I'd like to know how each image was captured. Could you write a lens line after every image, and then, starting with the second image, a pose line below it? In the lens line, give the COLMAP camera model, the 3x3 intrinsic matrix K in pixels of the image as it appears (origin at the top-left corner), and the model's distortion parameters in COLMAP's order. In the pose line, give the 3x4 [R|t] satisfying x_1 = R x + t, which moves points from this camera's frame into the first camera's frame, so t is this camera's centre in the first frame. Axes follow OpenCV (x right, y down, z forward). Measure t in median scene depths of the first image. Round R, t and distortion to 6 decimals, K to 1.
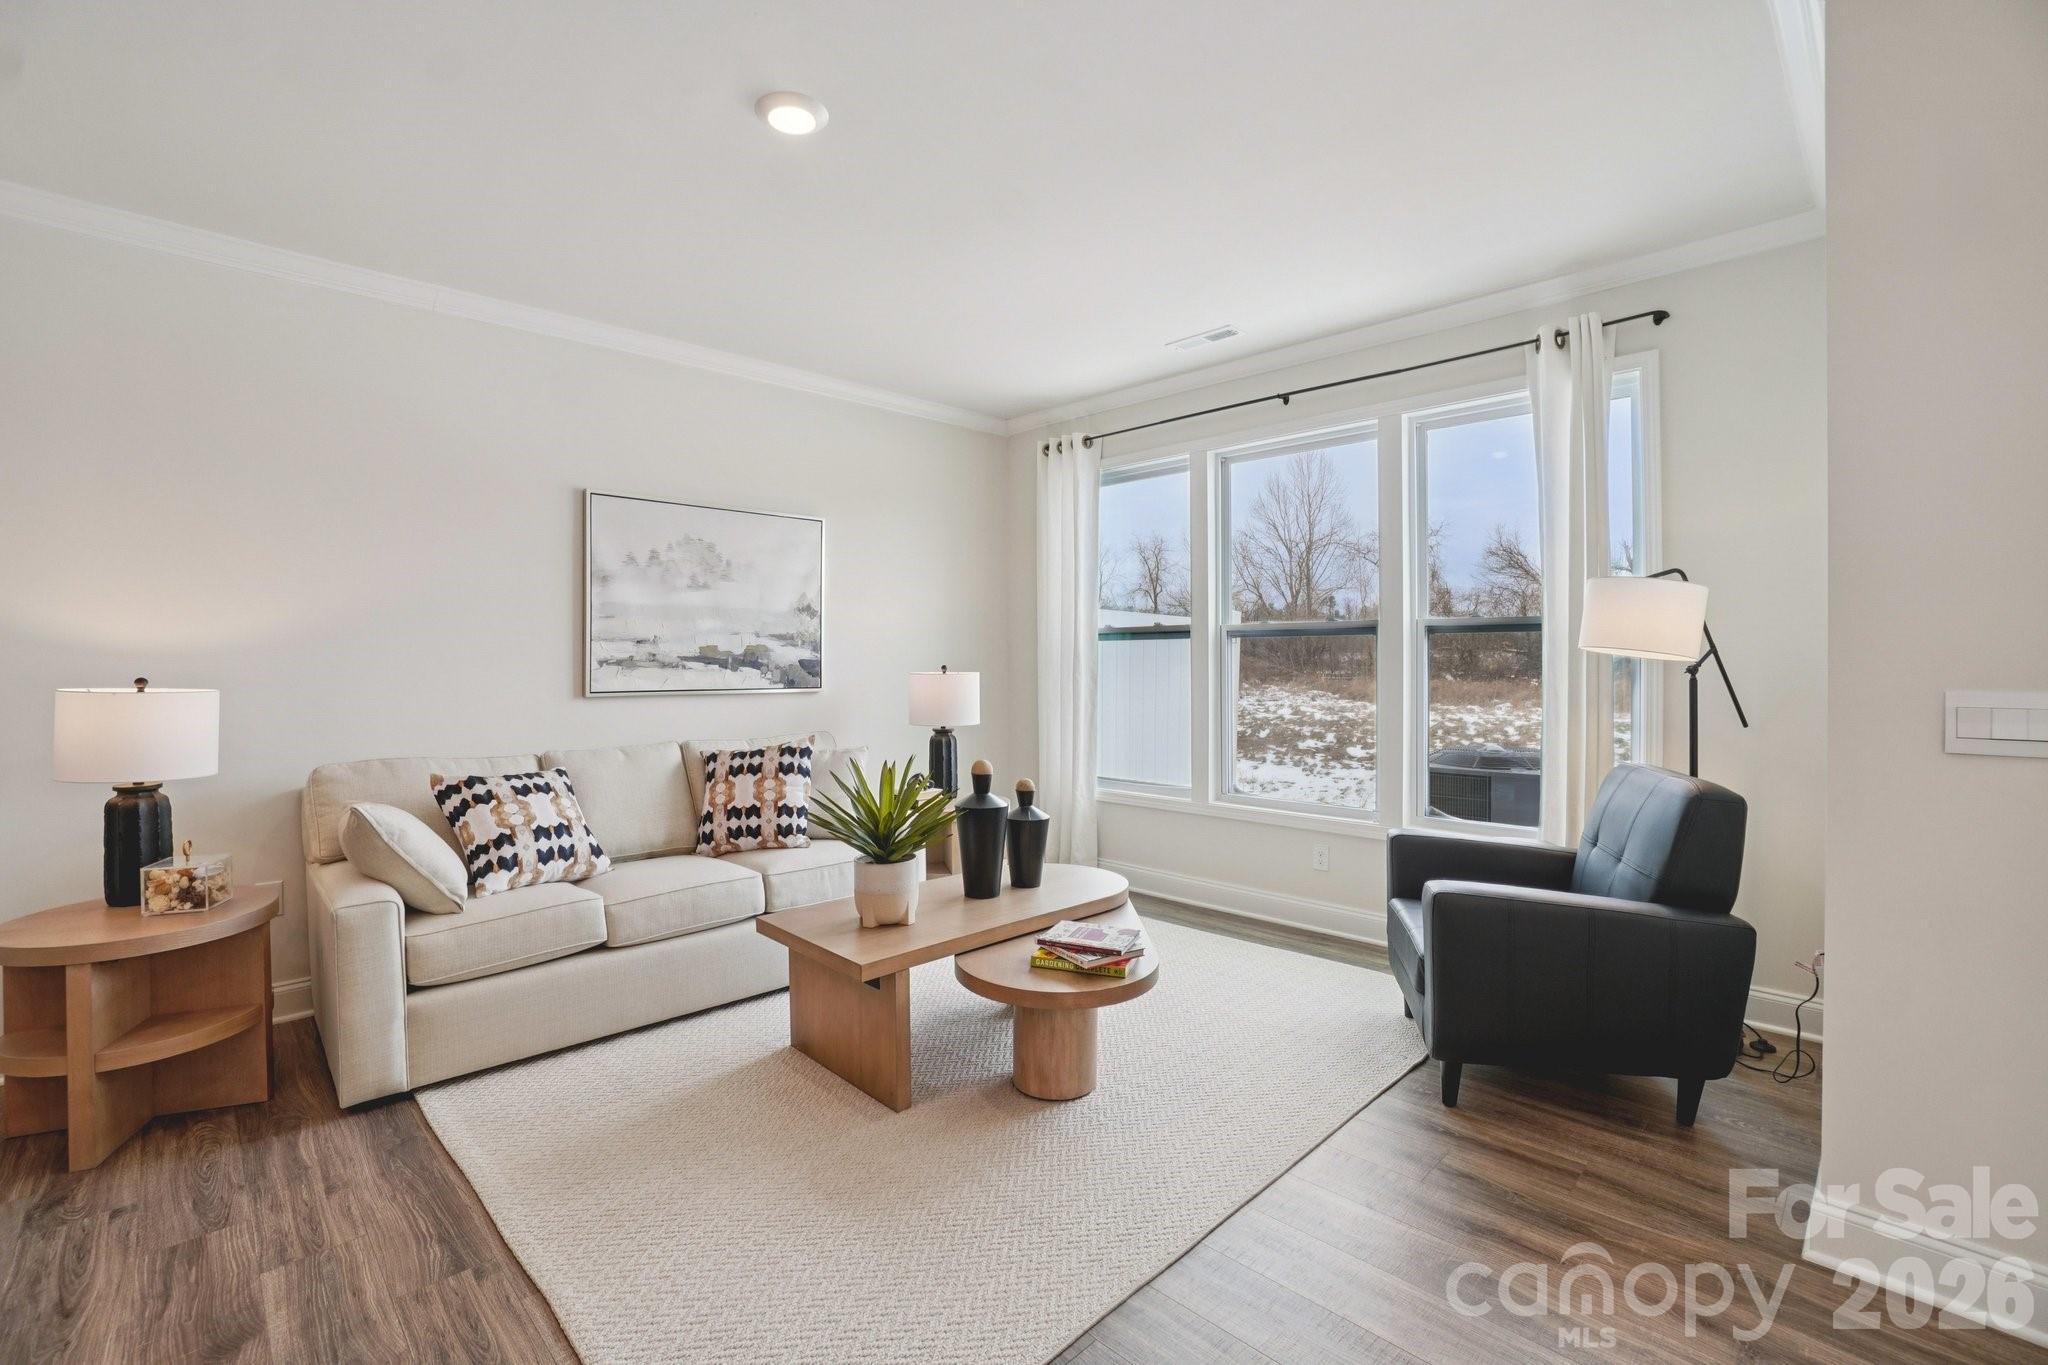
lens RADIAL K [[904.3, 0, 1016.9], [0, 904.3, 657.9], [0, 0, 1]] dist [-0.036902, -0.000076]
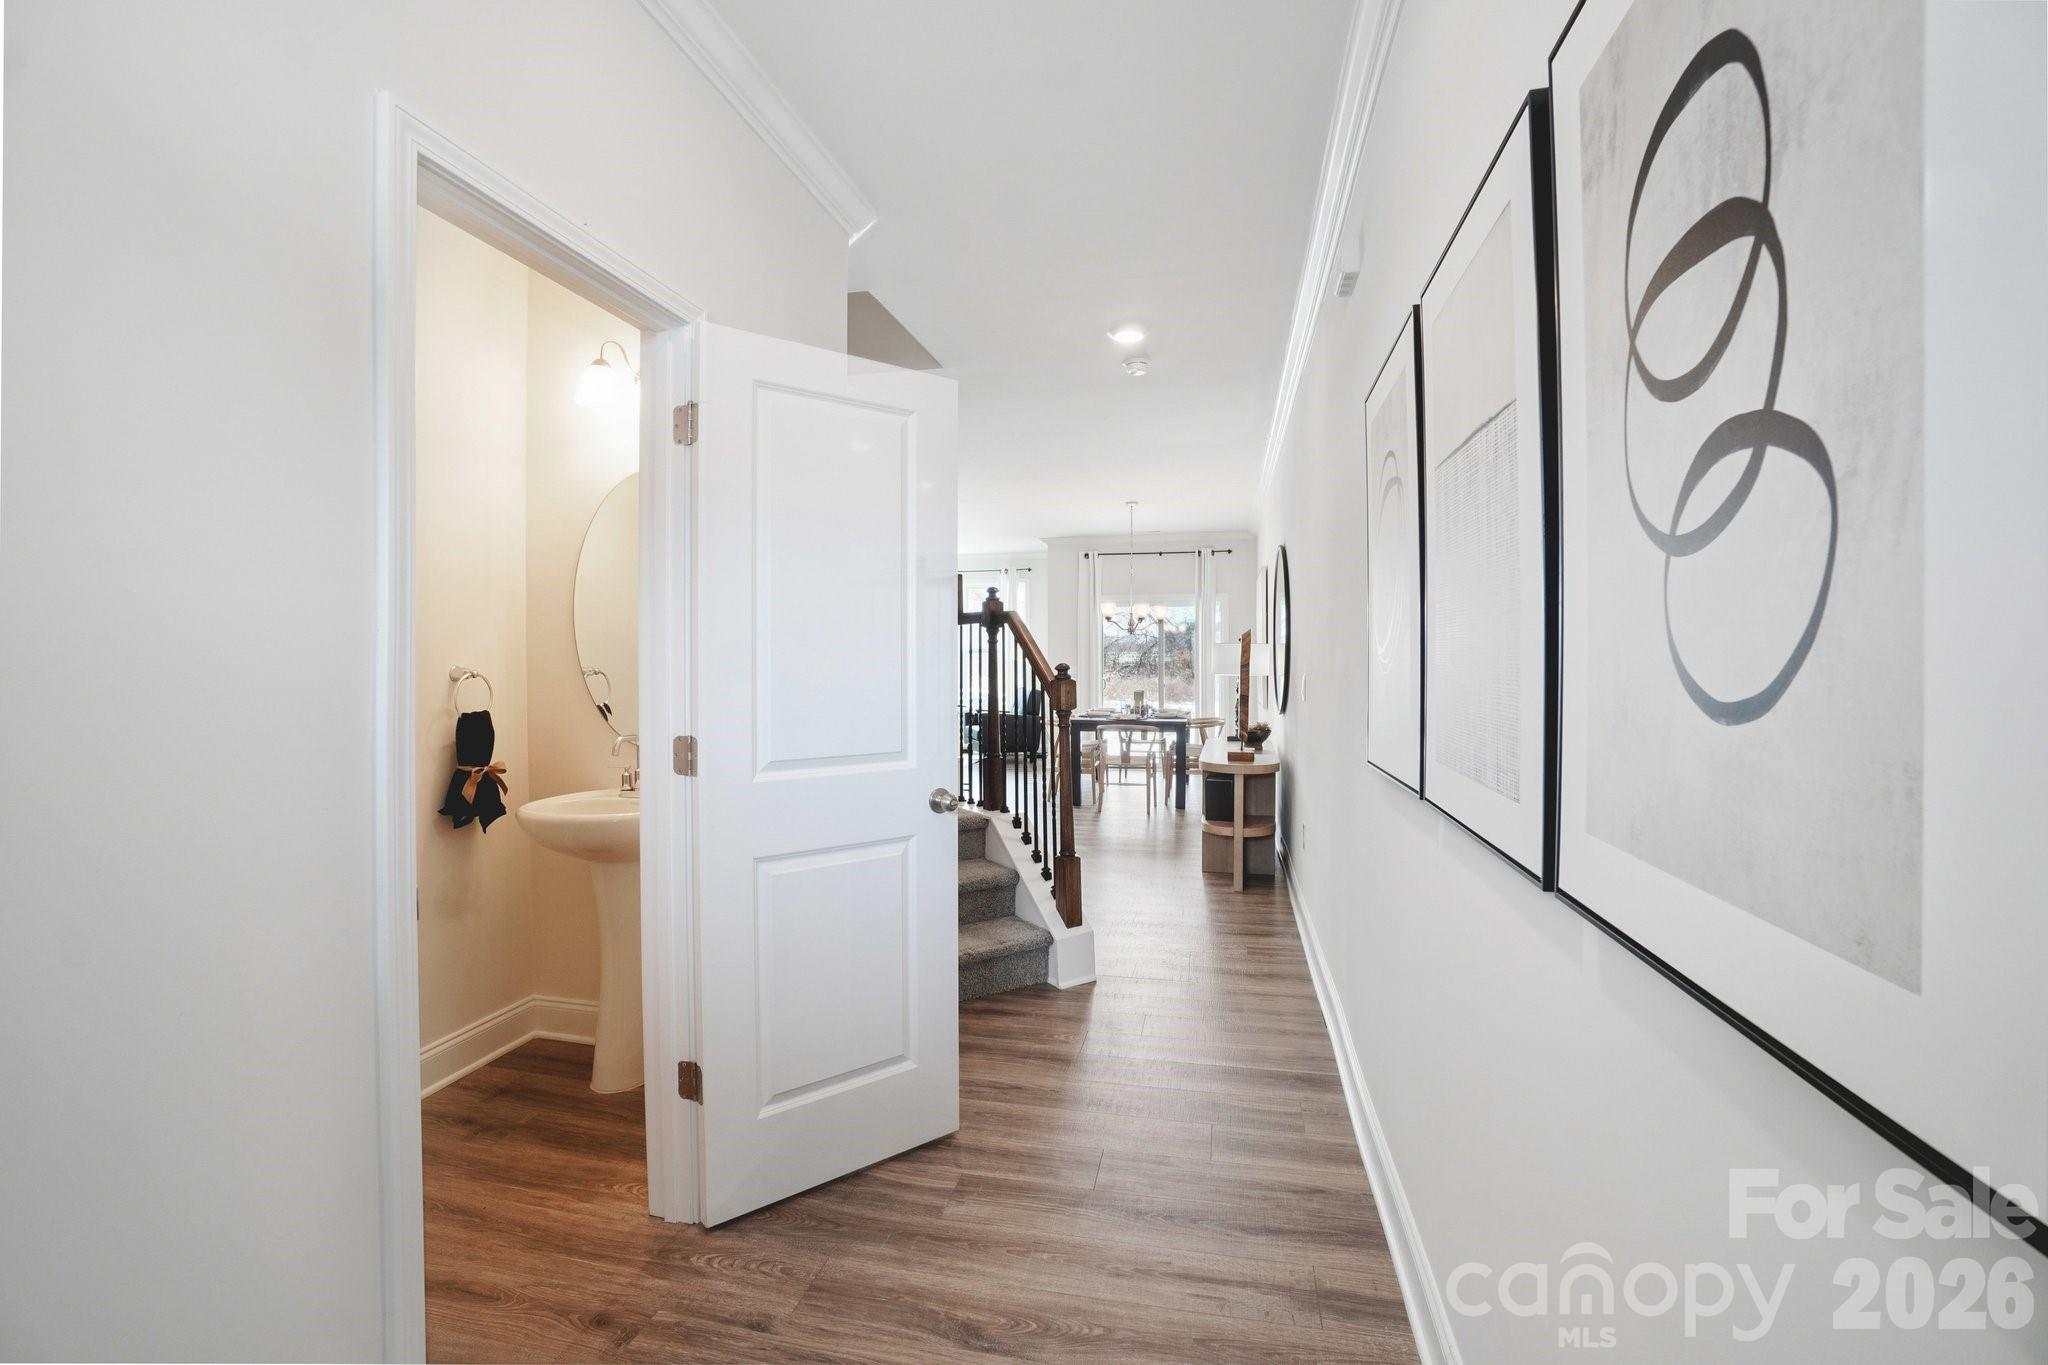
lens RADIAL K [[902.8, 0, 1016.8], [0, 902.8, 662.4], [0, 0, 1]] dist [-0.037320, 0.000525]
pose [[0.842666, 0.000120, 0.538436, -1.044236], [-0.000771, 0.999999, 0.000985, 0.003165], [-0.538435, -0.001246, 0.842666, -1.665058]]
